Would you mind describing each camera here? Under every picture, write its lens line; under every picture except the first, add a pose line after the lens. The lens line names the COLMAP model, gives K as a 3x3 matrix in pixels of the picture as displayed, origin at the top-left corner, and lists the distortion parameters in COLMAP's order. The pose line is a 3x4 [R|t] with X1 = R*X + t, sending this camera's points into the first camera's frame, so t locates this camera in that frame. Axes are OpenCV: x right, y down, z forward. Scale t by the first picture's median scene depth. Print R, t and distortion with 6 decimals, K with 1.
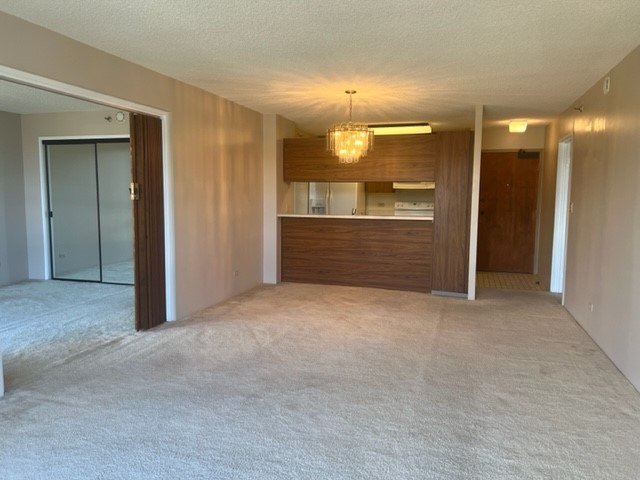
lens RADIAL K [[478.8, 0, 317.8], [0, 478.8, 239.5], [0, 0, 1]] dist [0.045568, -0.039577]
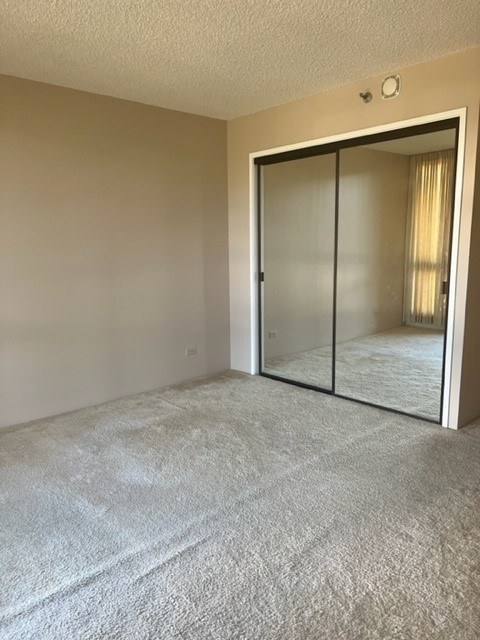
lens RADIAL K [[478.8, 0, 239.1], [0, 478.8, 320.6], [0, 0, 1]] dist [0.045568, -0.039577]
pose [[0.860574, 0.060488, -0.505720, -0.256433], [-0.028933, 0.997125, 0.070029, -0.038517], [0.508503, -0.045633, 0.859850, 0.441873]]
